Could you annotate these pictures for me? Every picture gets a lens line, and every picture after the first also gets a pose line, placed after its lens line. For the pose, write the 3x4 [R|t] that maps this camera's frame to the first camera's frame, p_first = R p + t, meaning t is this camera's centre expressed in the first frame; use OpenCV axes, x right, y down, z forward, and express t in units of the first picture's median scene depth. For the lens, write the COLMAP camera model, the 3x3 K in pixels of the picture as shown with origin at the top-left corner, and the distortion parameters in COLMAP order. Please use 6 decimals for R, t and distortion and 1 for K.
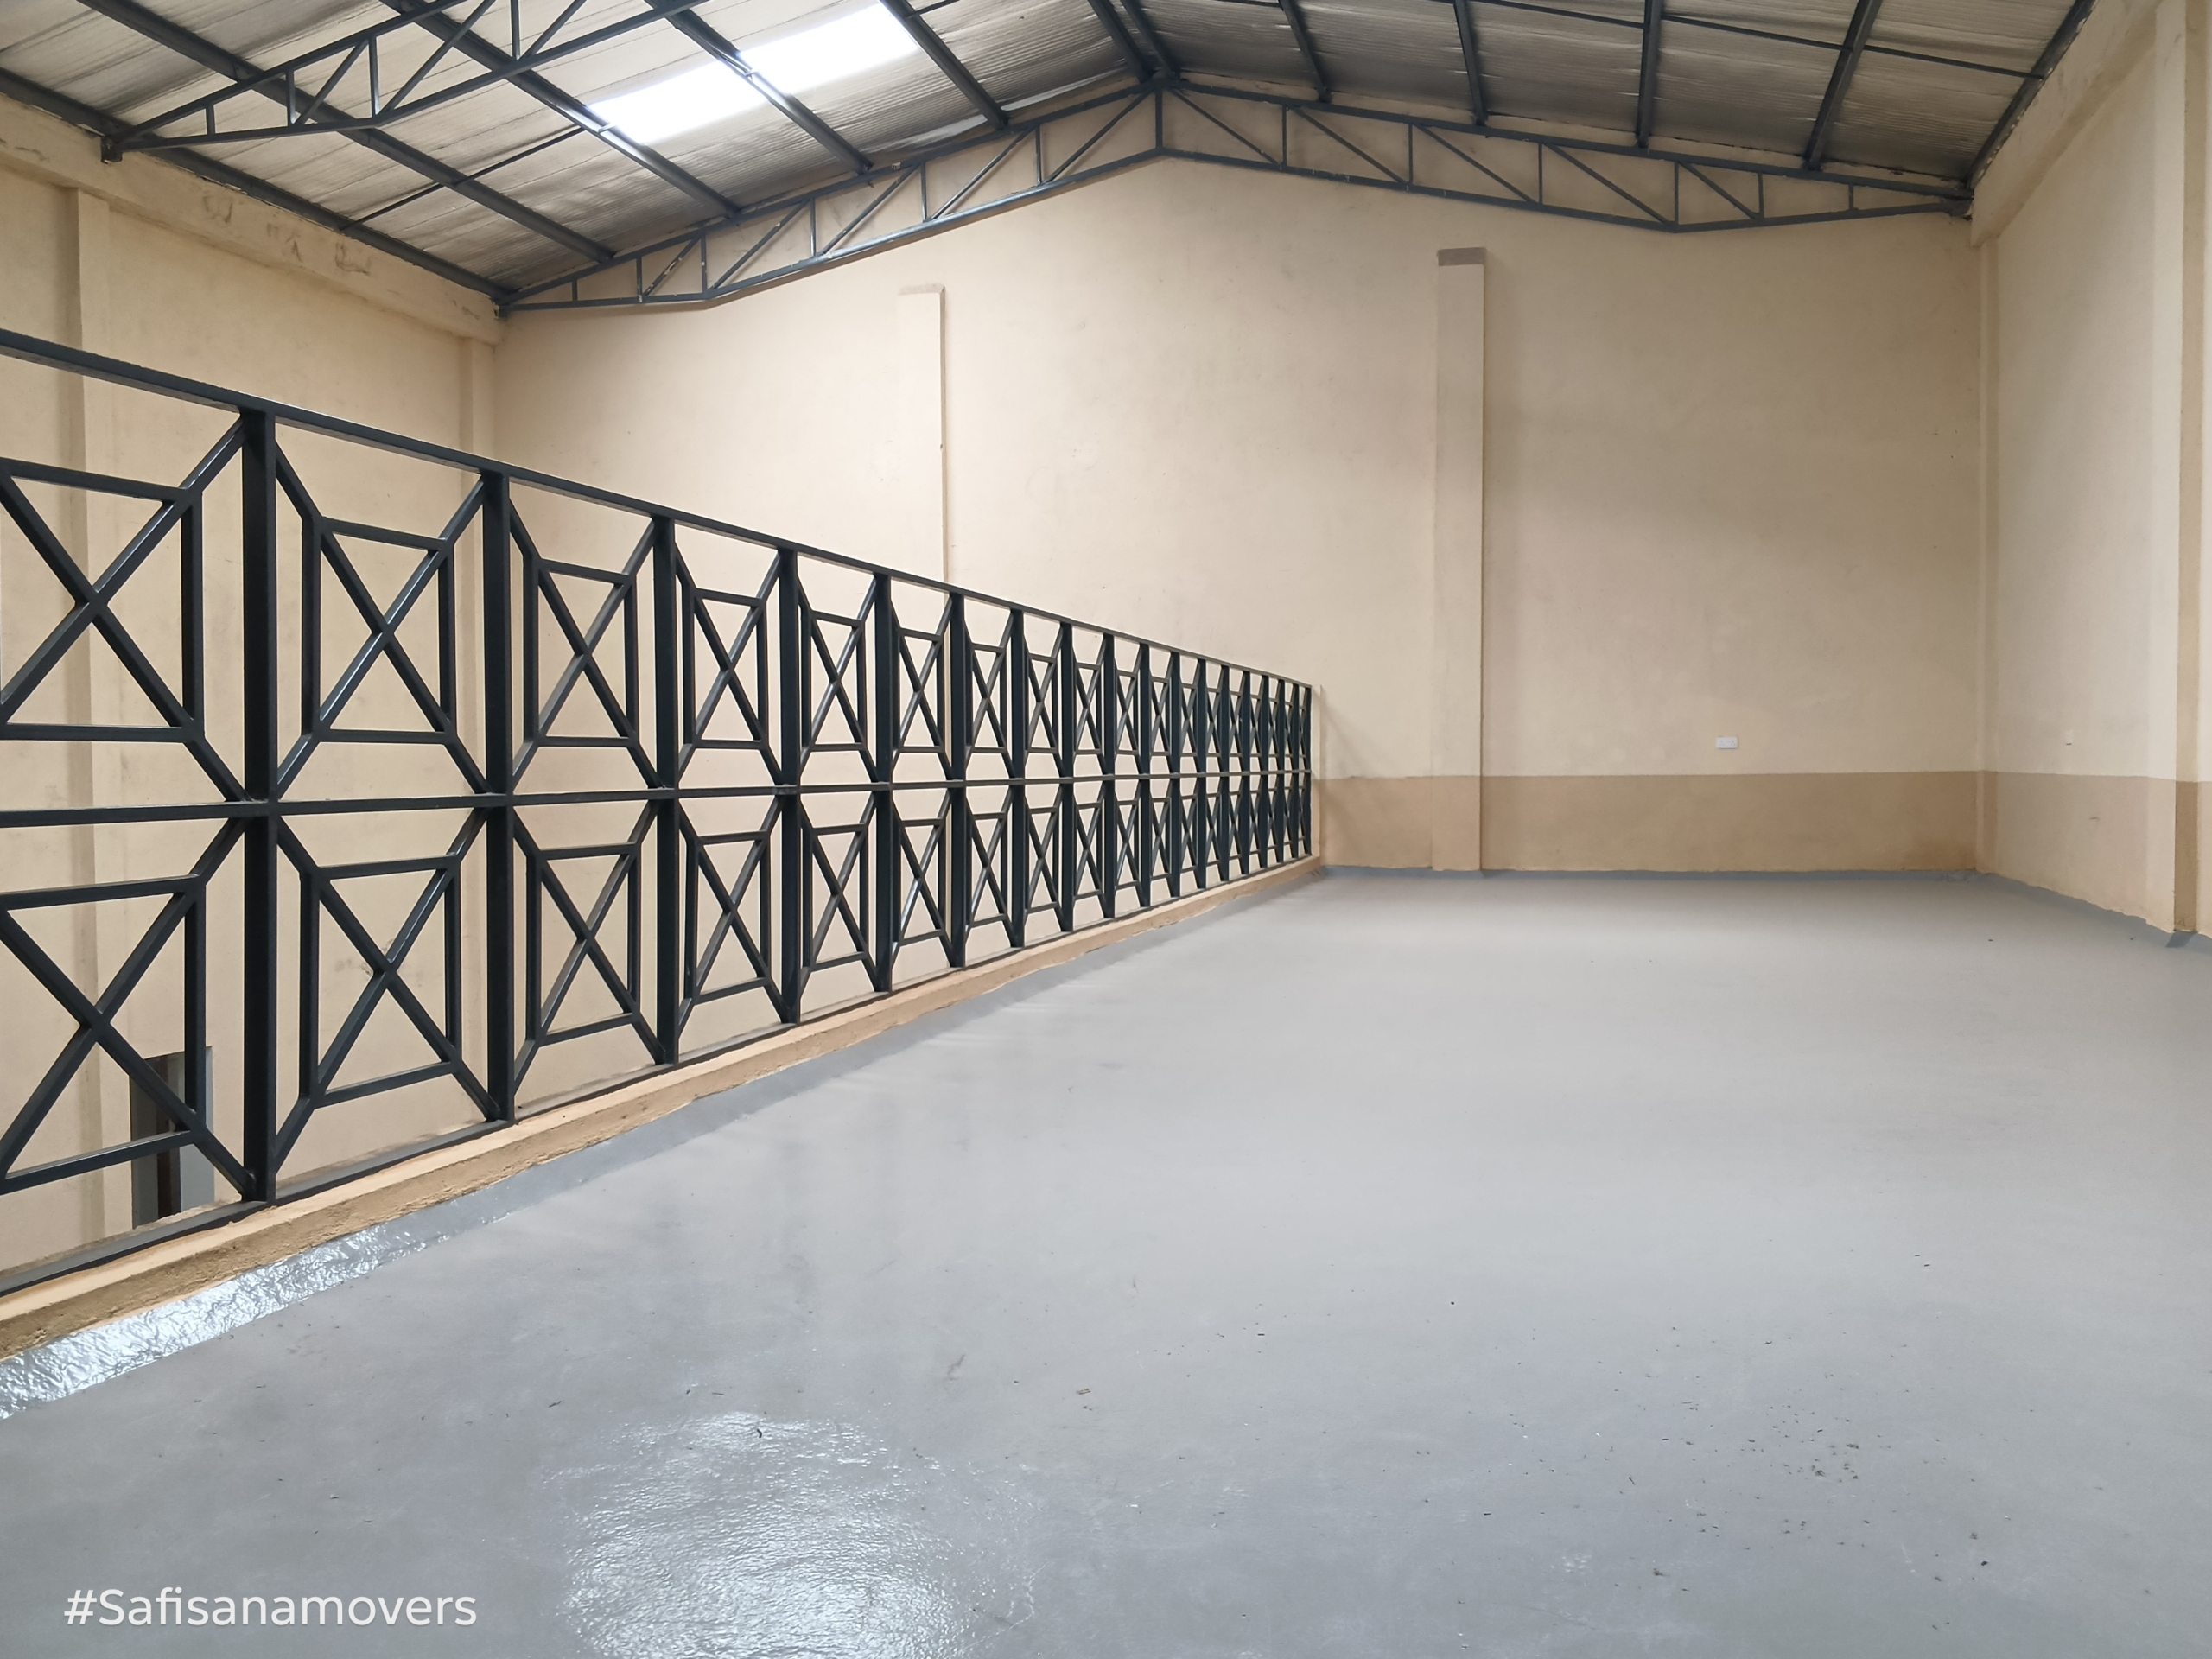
lens RADIAL K [[1796.8, 0, 1106.0], [0, 1796.8, 829.5], [0, 0, 1]] dist [0.062604, -0.104457]
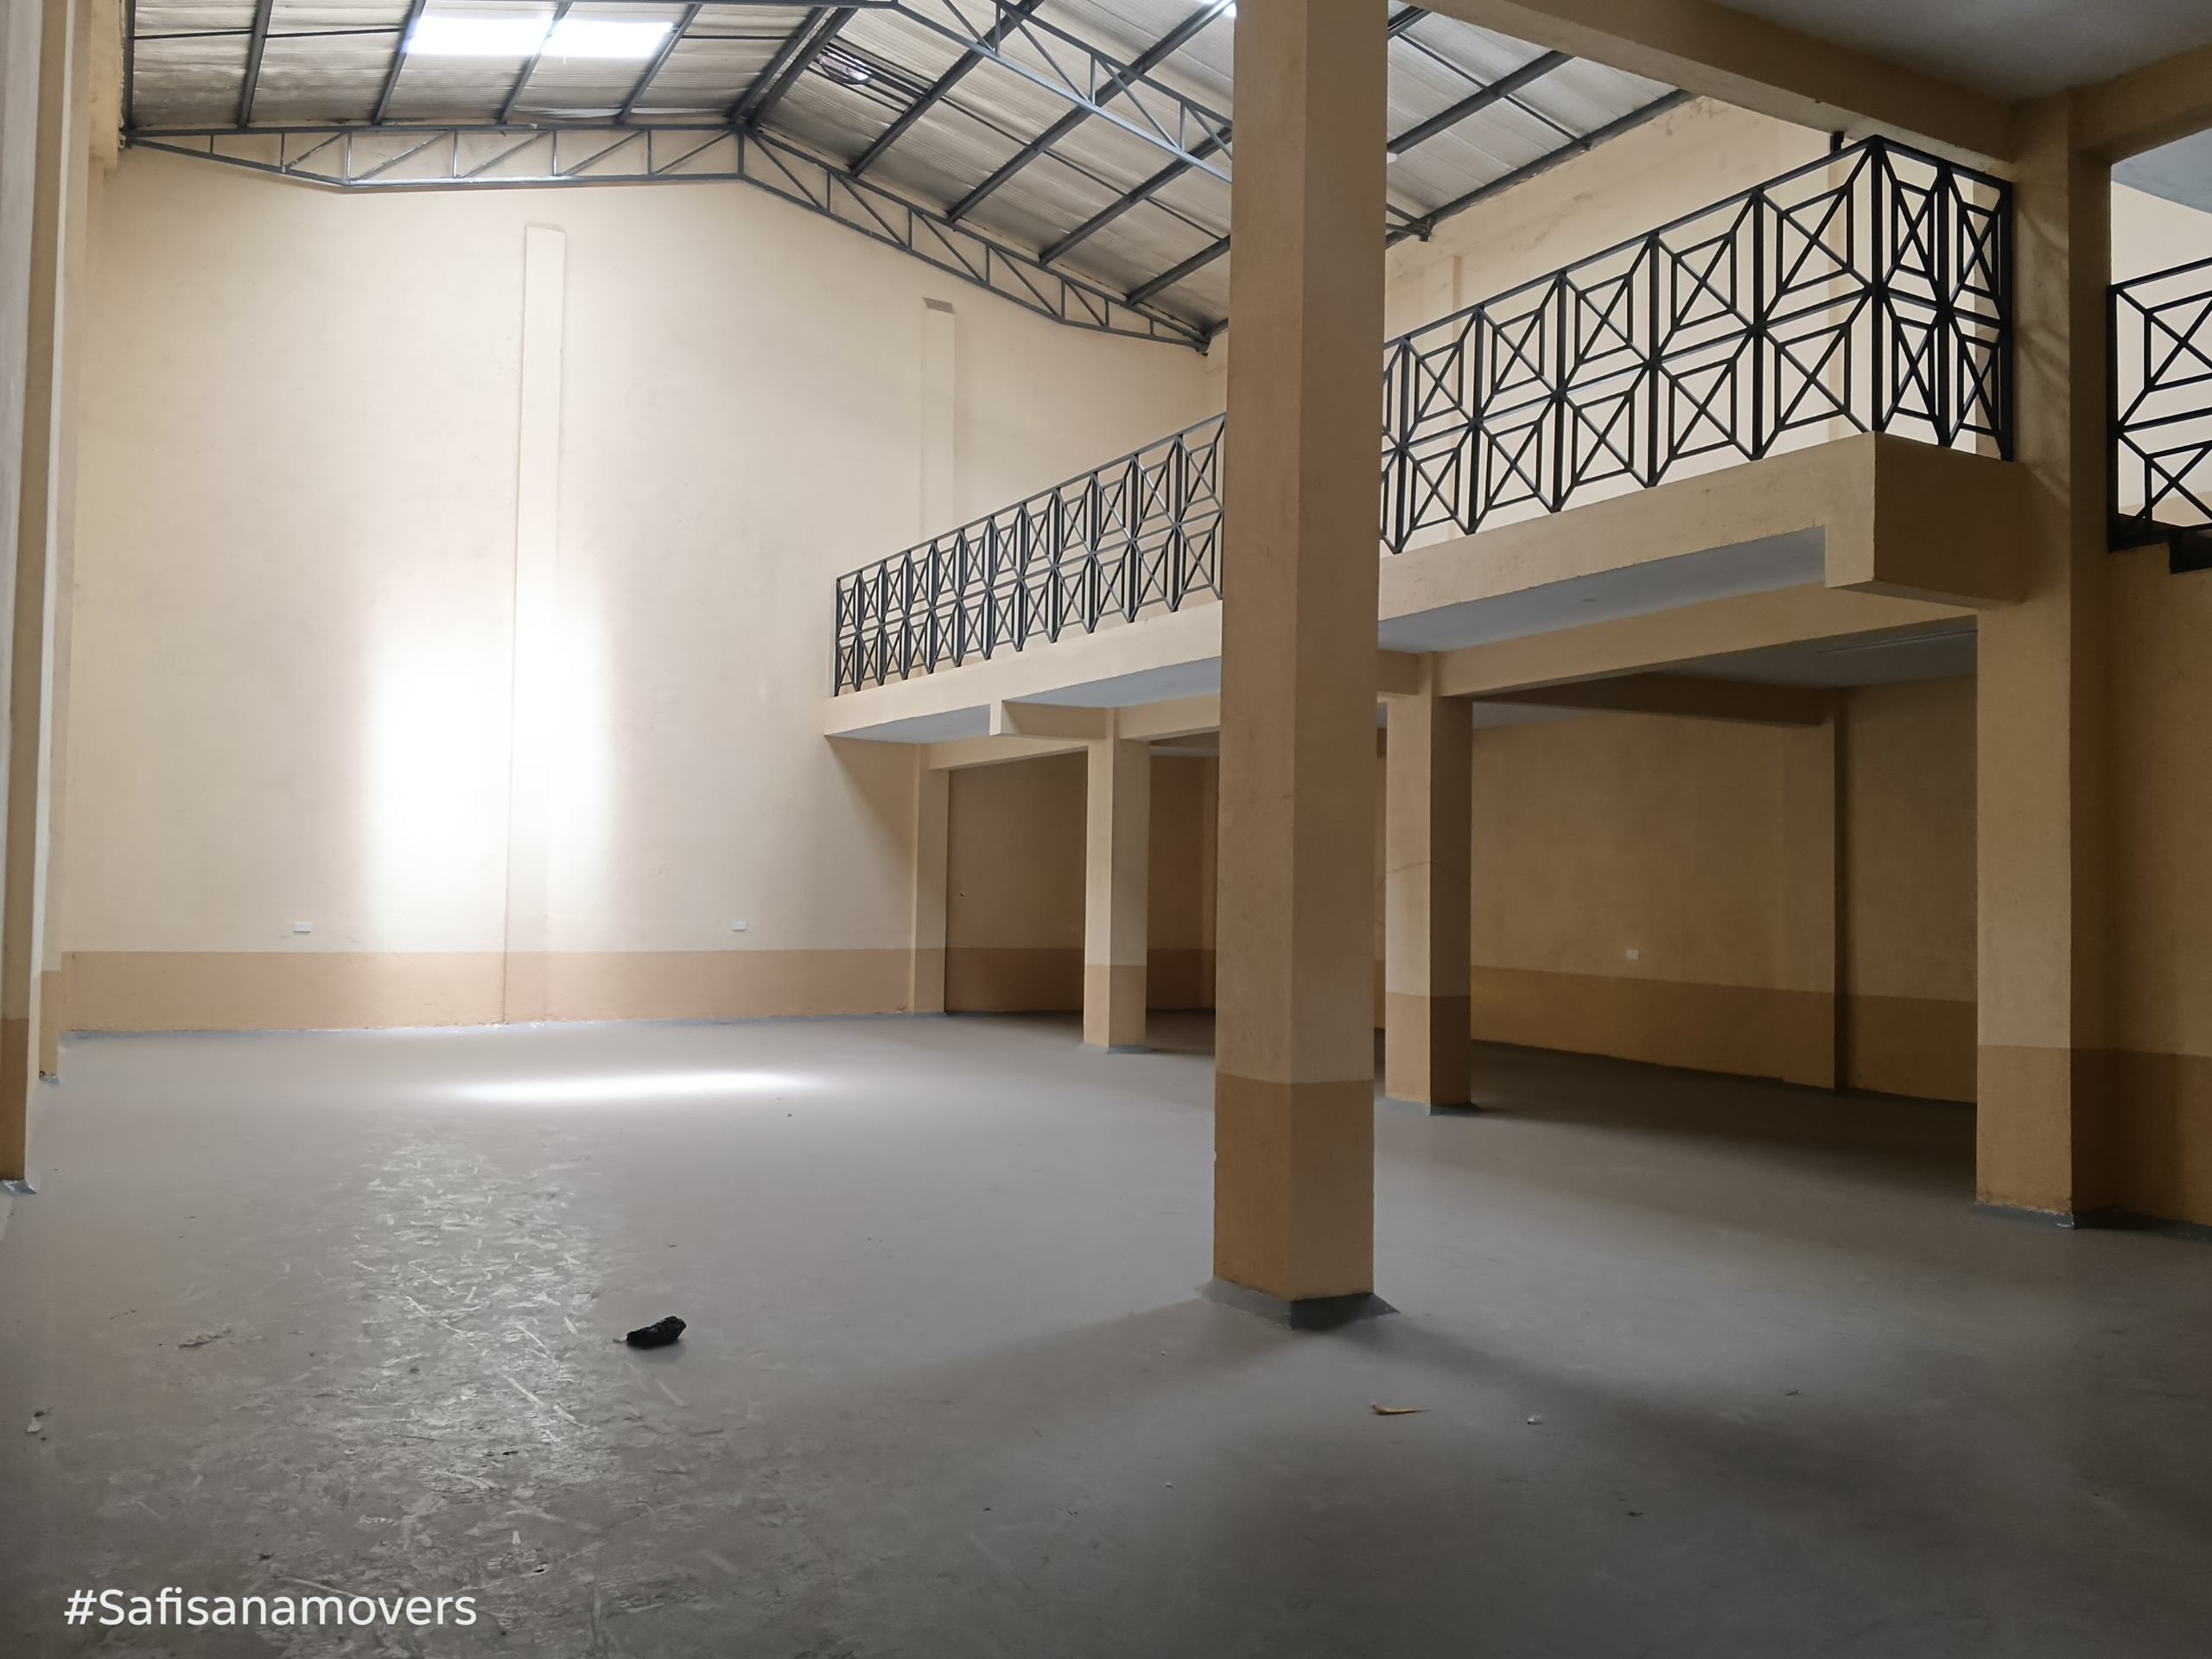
lens RADIAL K [[1796.8, 0, 1106.0], [0, 1796.8, 829.5], [0, 0, 1]] dist [0.062604, -0.104457]
pose [[0.761063, 0.046350, 0.647020, -0.649263], [-0.012511, 0.998307, -0.056798, 0.198086], [-0.648557, 0.035131, 0.760355, -0.202737]]
